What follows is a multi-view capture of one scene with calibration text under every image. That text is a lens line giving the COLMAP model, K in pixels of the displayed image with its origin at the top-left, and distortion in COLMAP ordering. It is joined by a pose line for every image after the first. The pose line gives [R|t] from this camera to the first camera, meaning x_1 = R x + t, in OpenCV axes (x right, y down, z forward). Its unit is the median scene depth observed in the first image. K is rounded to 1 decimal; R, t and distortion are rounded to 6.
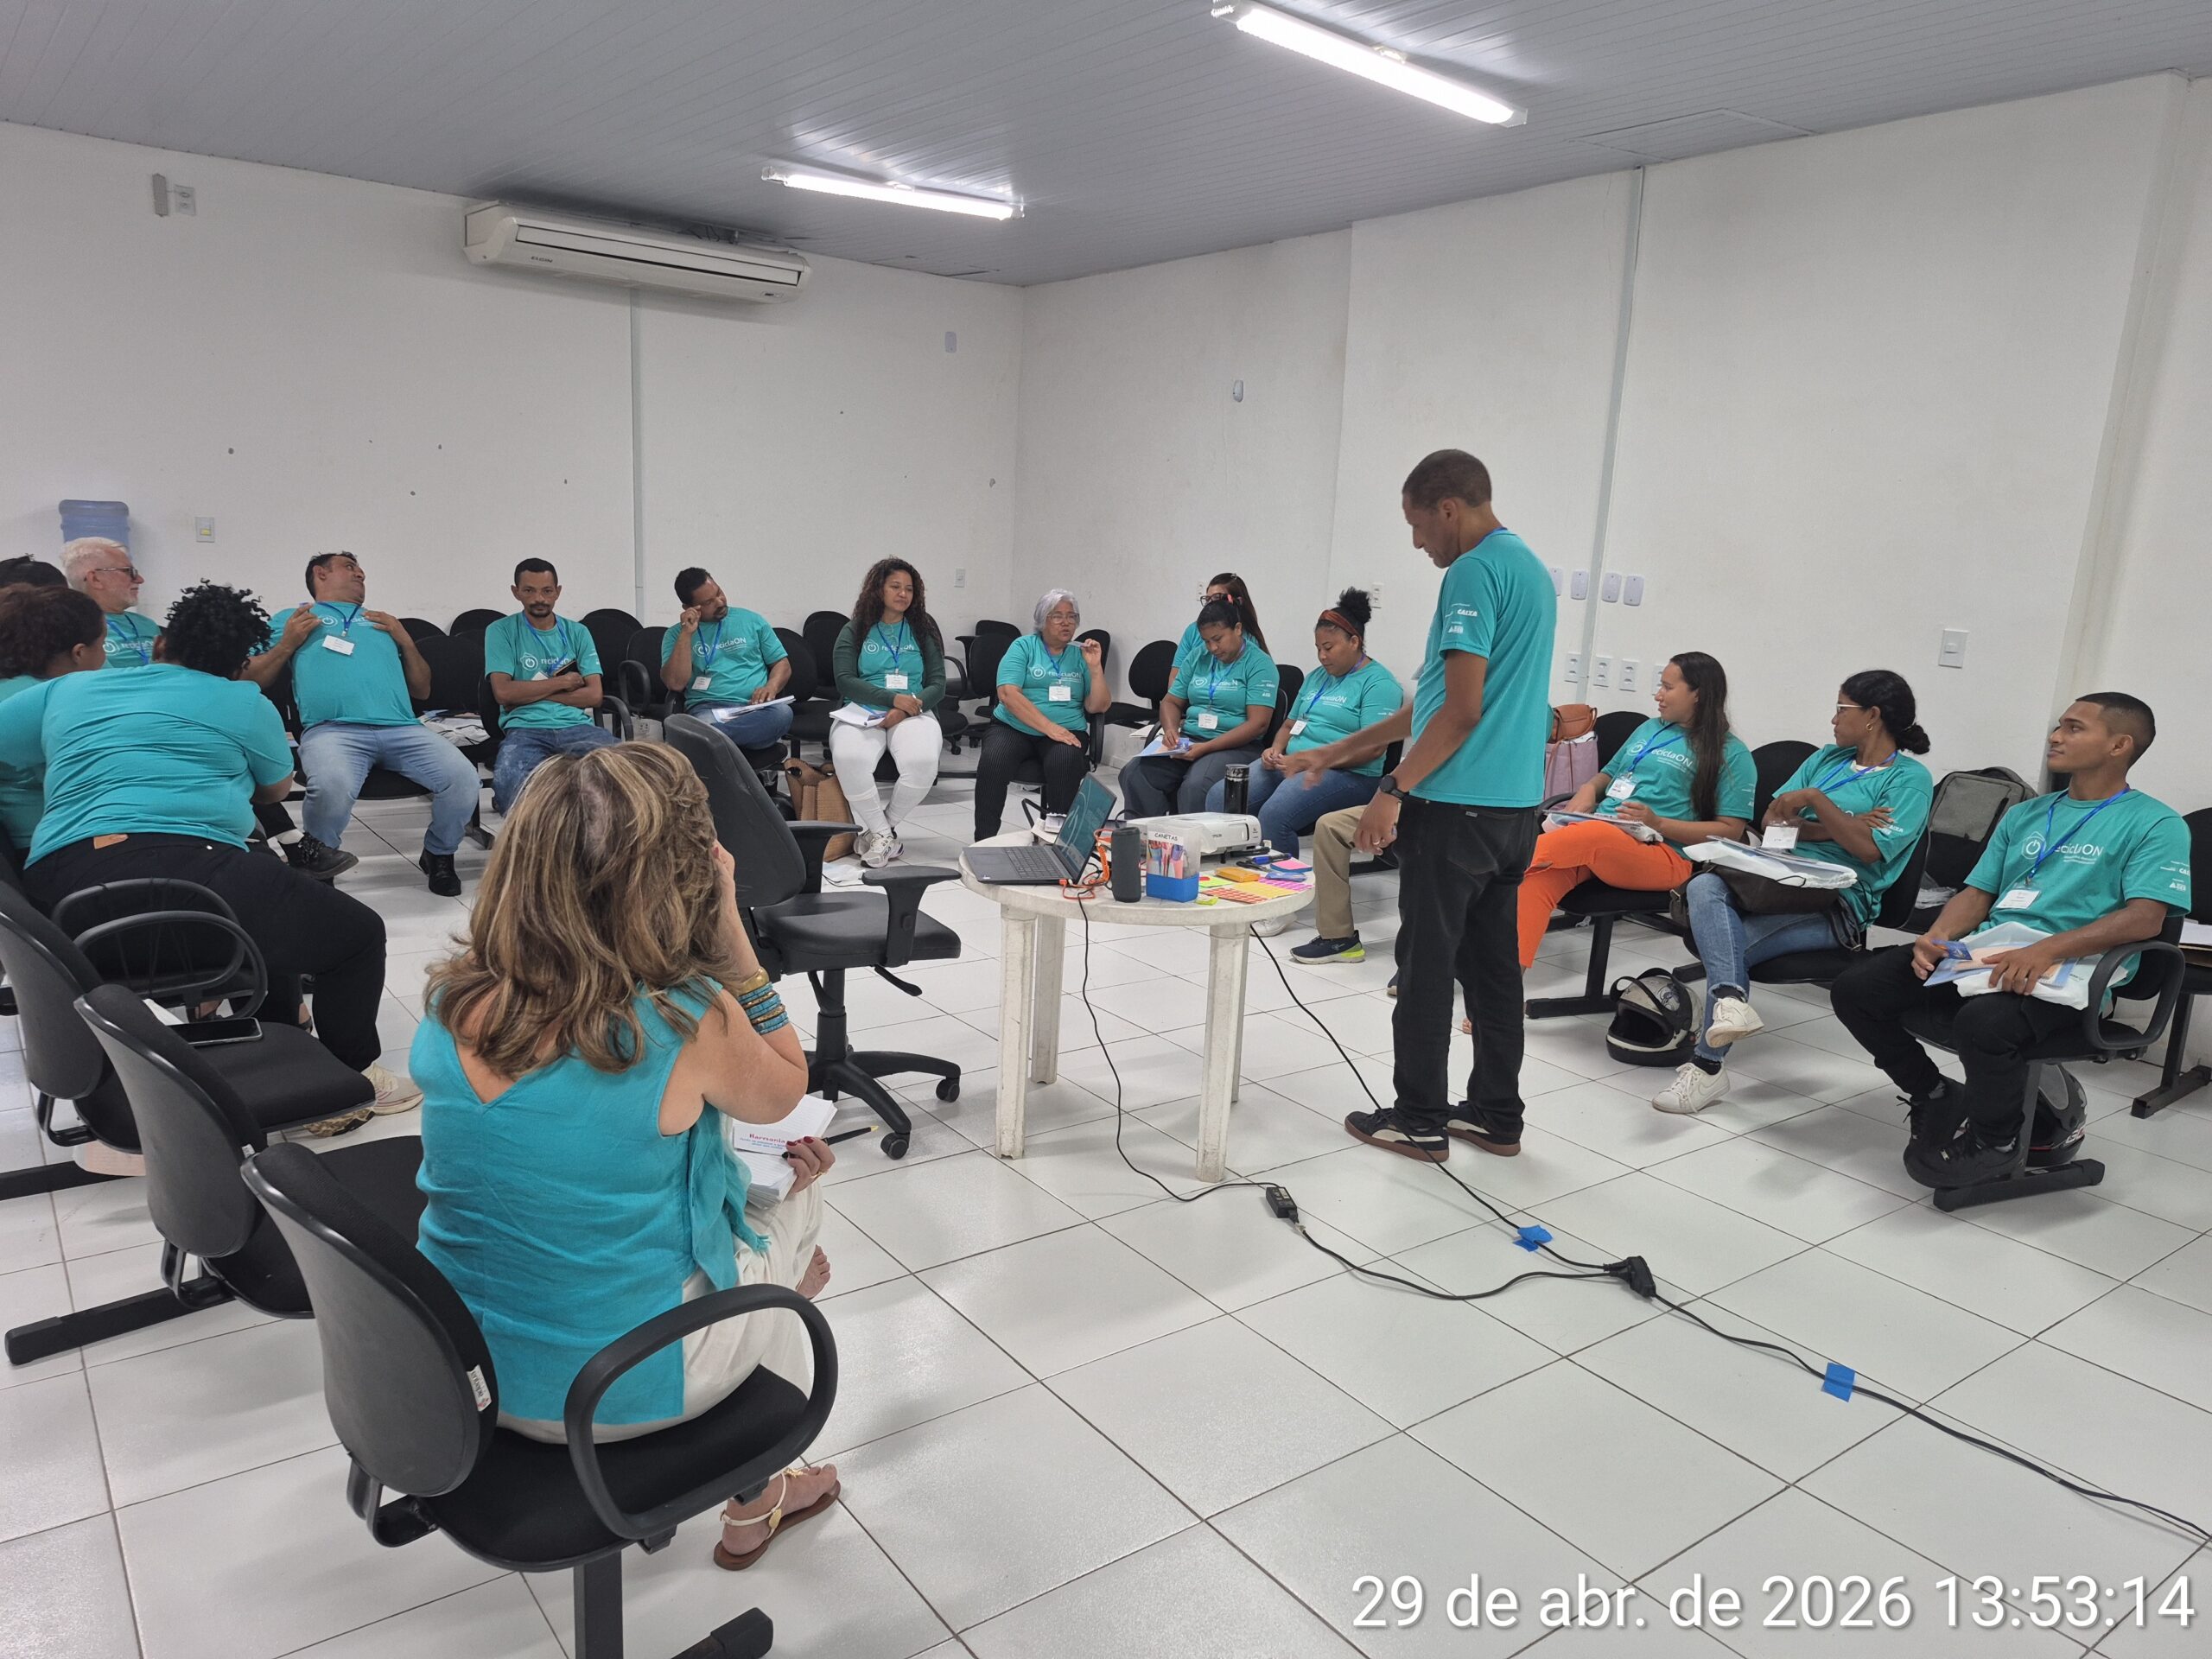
lens RADIAL K [[1541.5, 0, 1106.0], [0, 1541.5, 829.5], [0, 0, 1]] dist [0.107164, -0.118236]
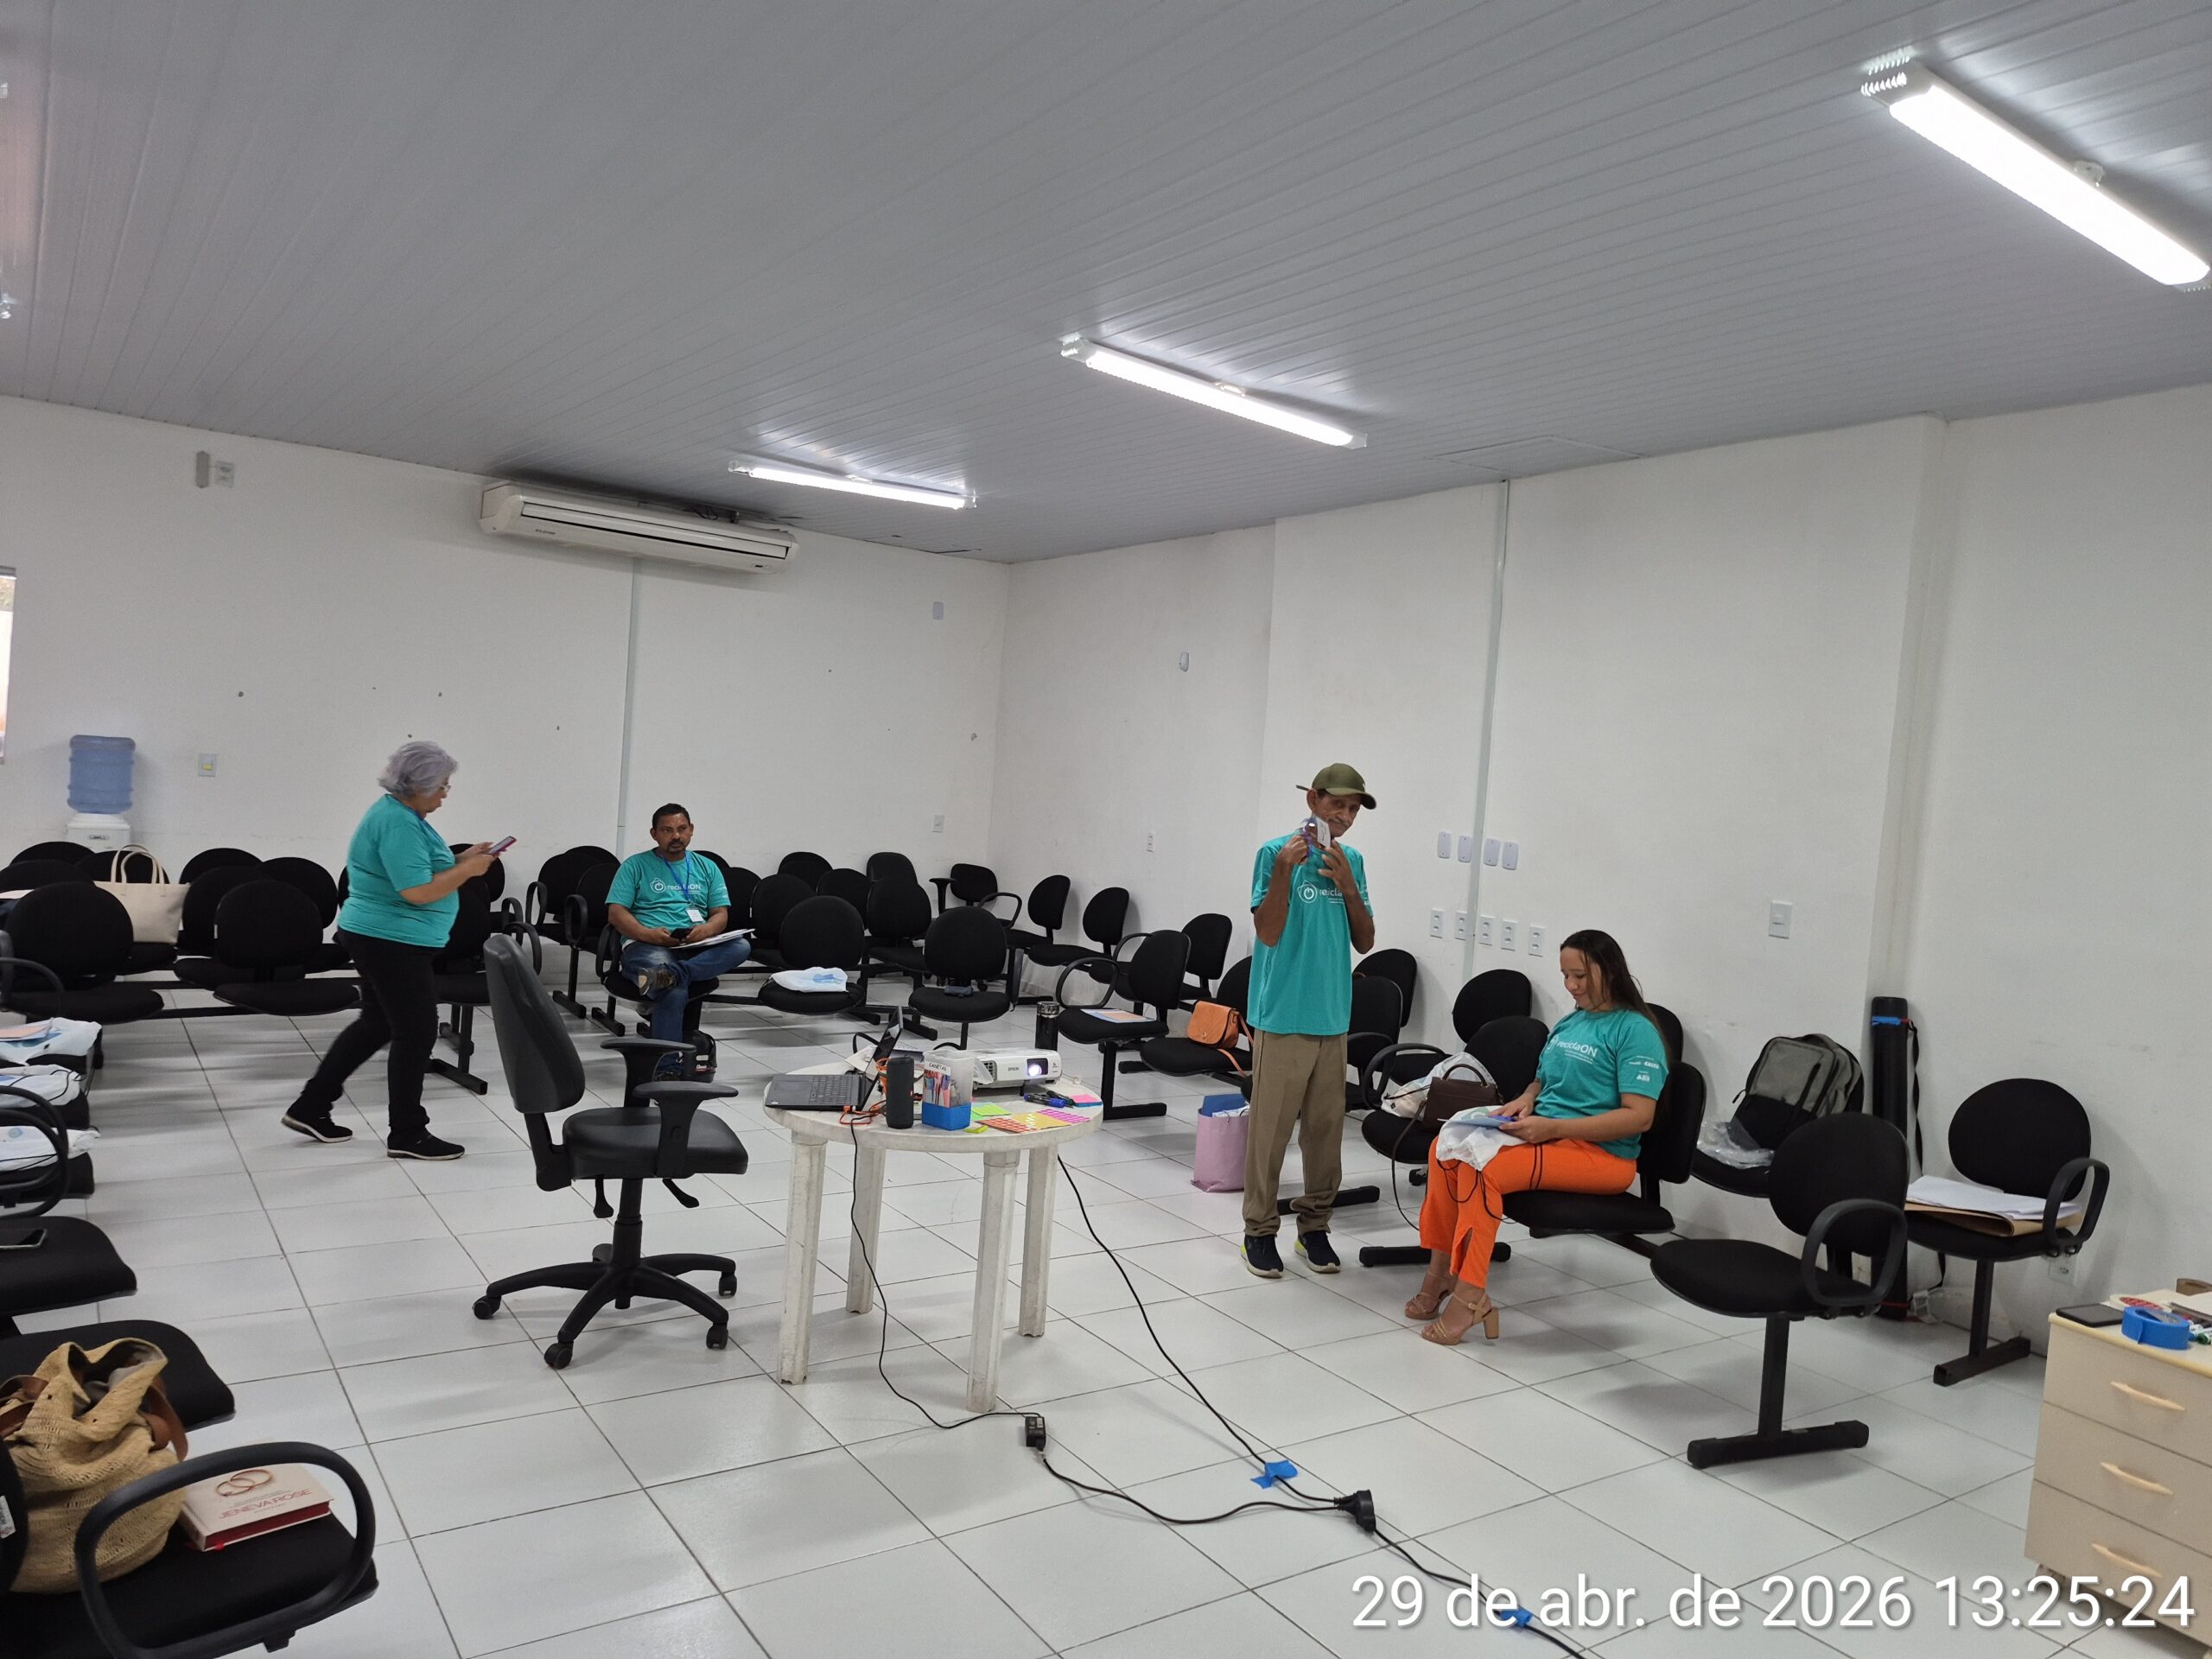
lens RADIAL K [[1544.4, 0, 1154.5], [0, 1544.4, 833.2], [0, 0, 1]] dist [0.165991, -0.232777]
pose [[0.999370, 0.026231, -0.023920, 0.147179], [-0.029656, 0.987251, -0.156386, 0.006049], [0.019513, 0.156997, 0.987406, -0.068048]]
